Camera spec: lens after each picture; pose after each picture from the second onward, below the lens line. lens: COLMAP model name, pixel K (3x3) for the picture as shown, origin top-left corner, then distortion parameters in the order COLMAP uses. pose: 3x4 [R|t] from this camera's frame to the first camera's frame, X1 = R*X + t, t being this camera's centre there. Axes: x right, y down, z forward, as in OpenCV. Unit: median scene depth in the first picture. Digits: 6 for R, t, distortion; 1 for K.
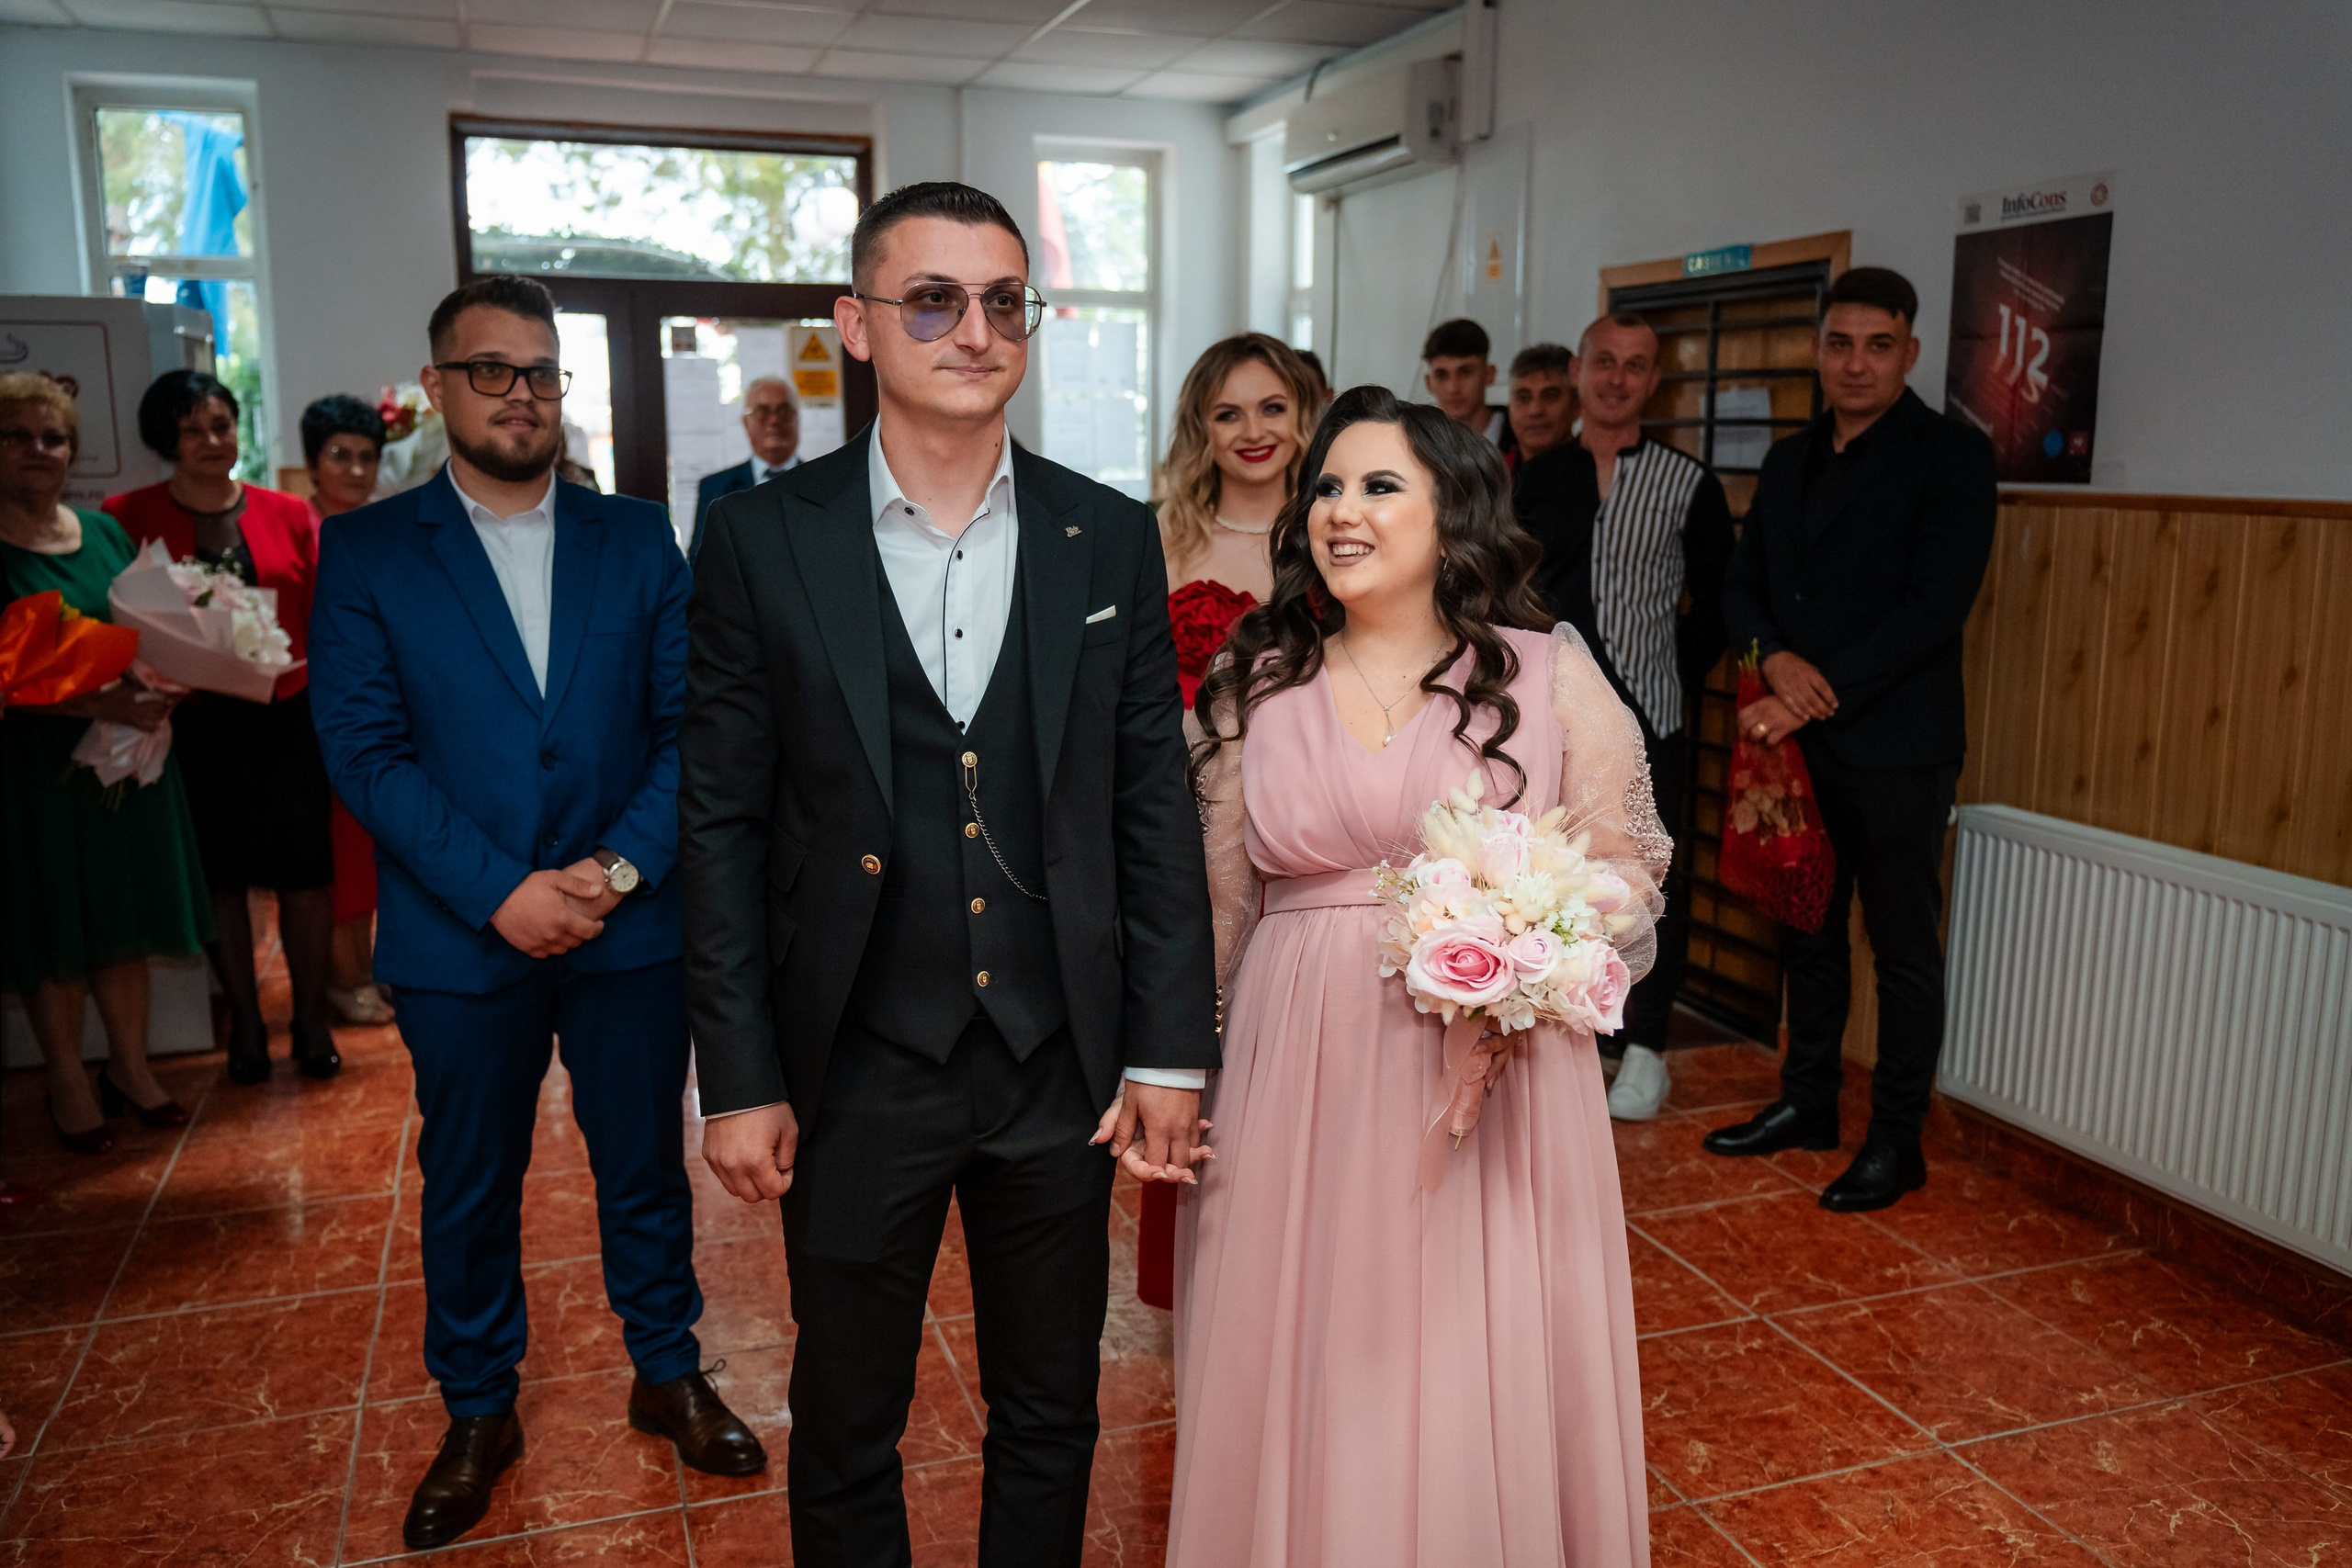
lens RADIAL K [[1871.0, 0, 1170.2], [0, 1871.0, 782.6], [0, 0, 1]] dist [-0.001449, -0.001146]
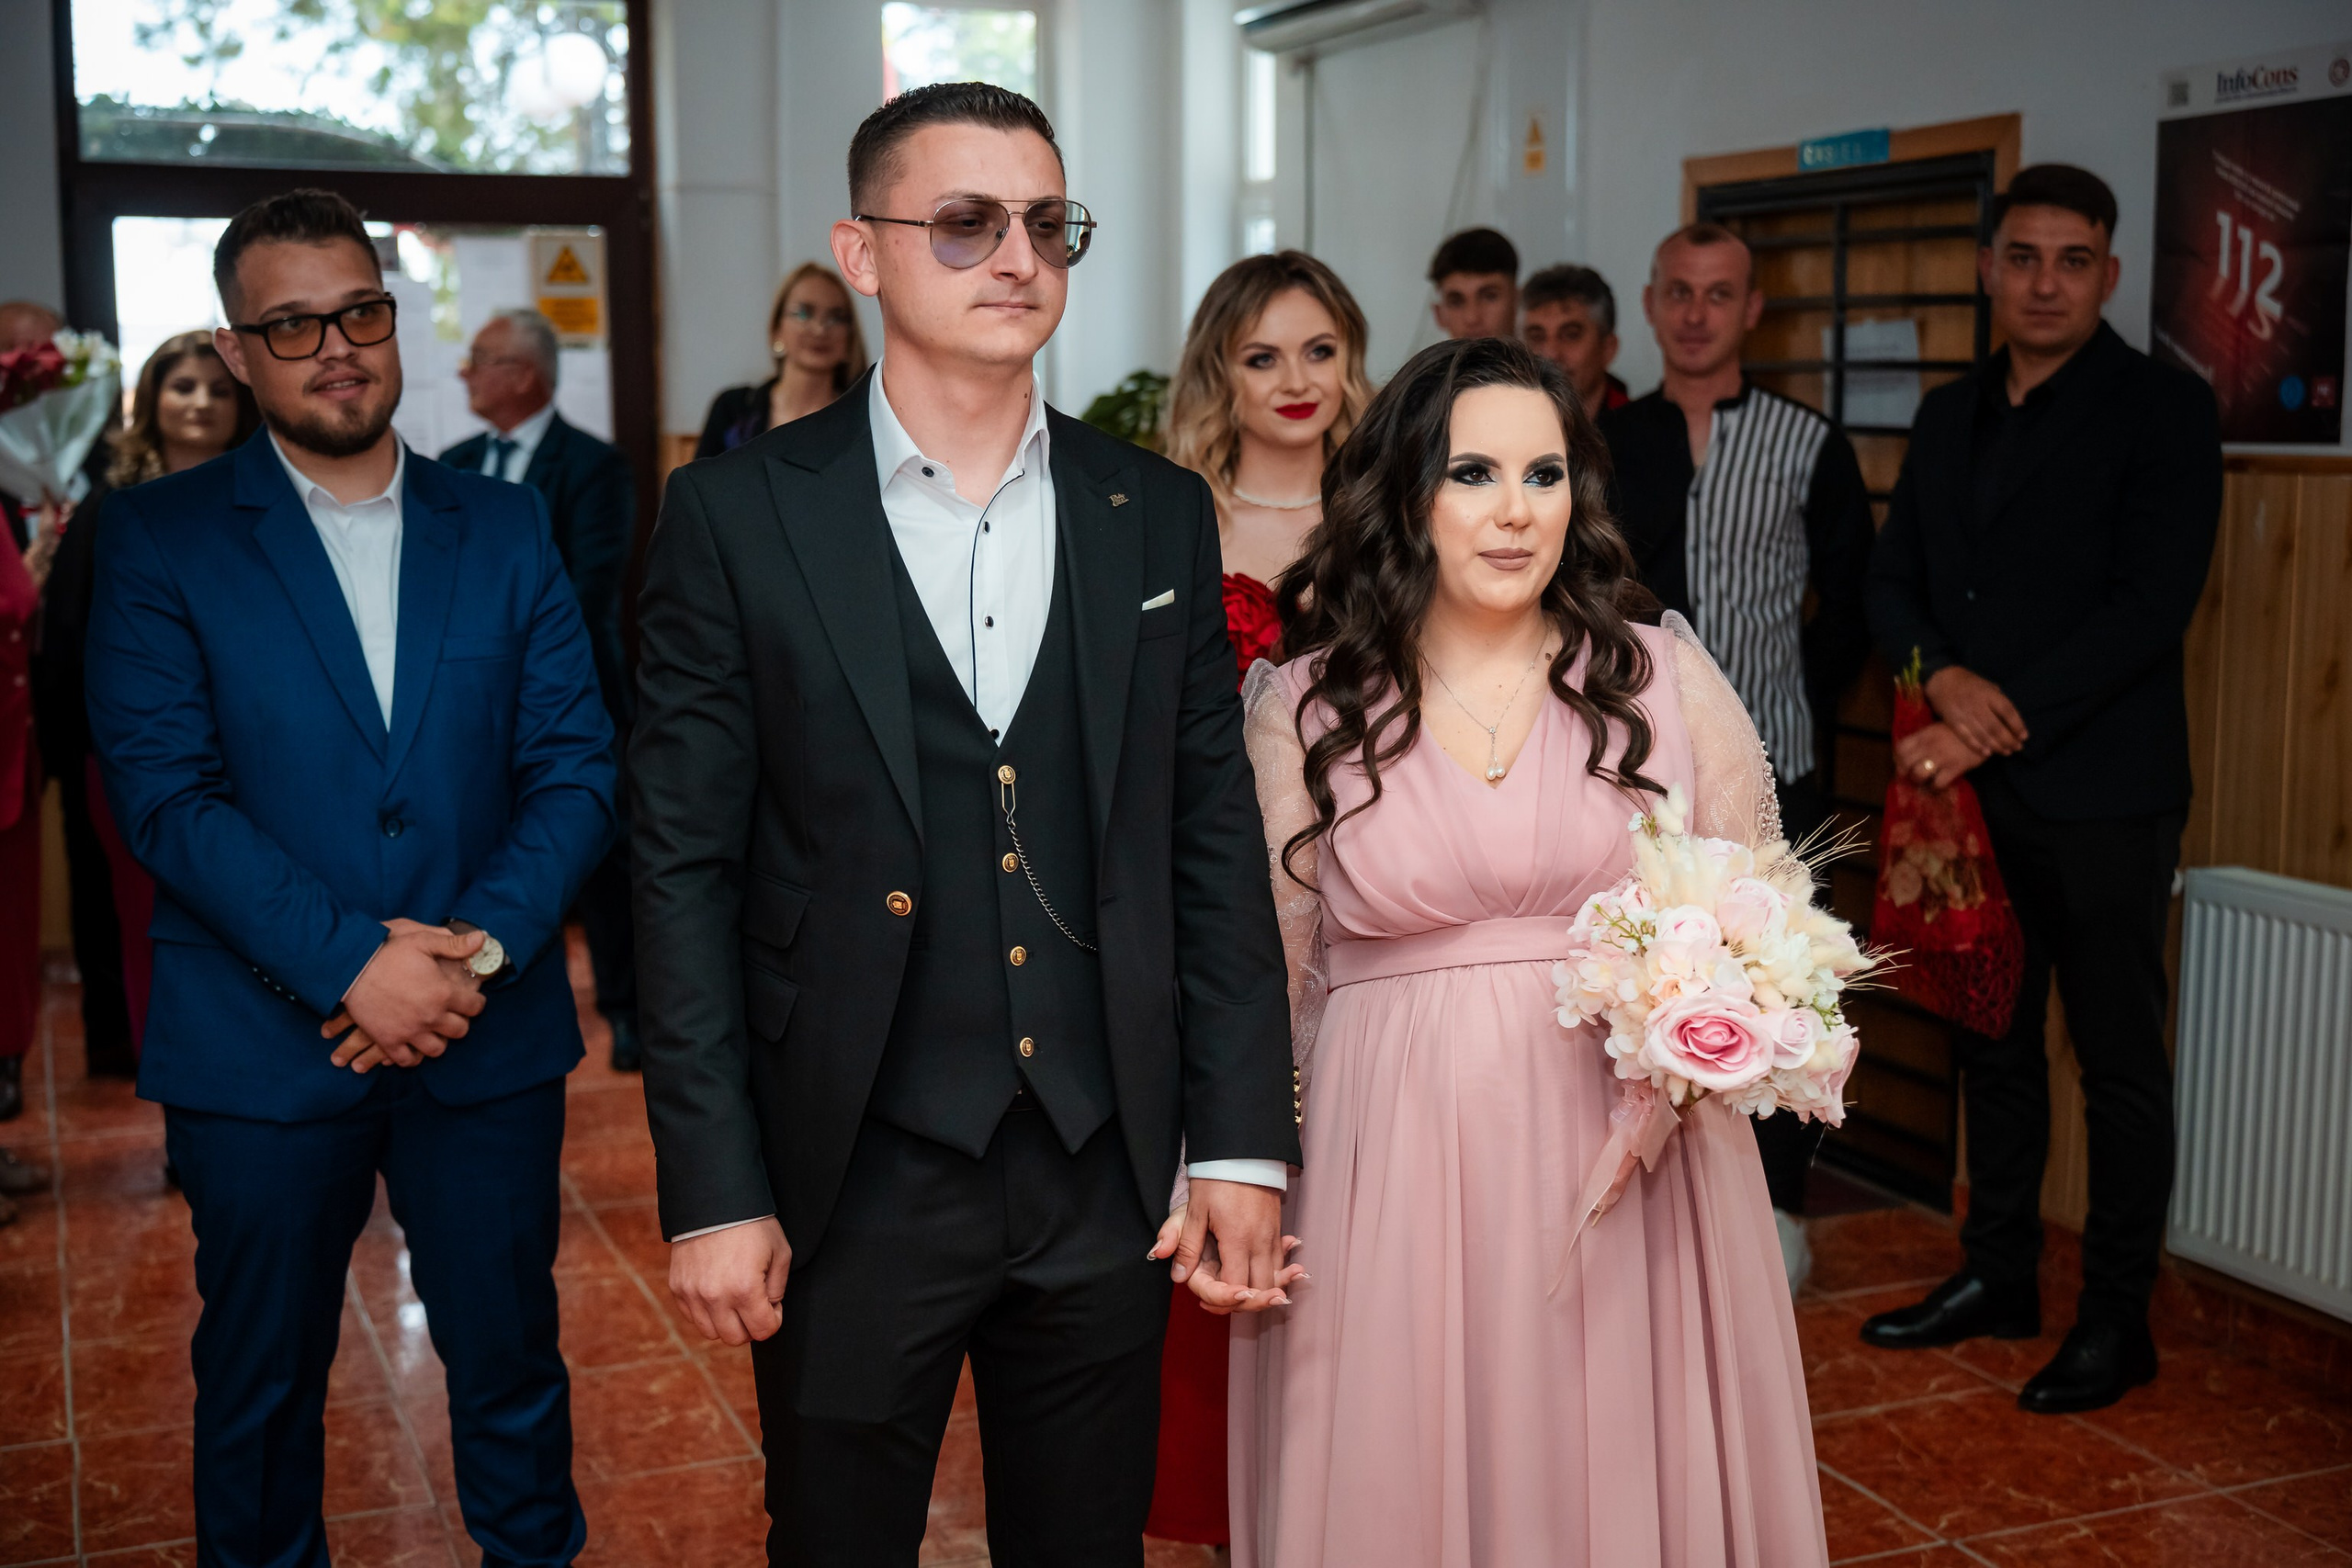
lens RADIAL K [[2809.9, 0, 1179.9], [0, 2809.9, 787.3], [0, 0, 1]] dist [0.002356, -0.009383]
pose [[0.998131, -0.012705, 0.059782, -0.051831], [0.015251, 0.998987, -0.042334, 0.021728], [-0.059183, 0.043167, 0.997313, -0.111055]]
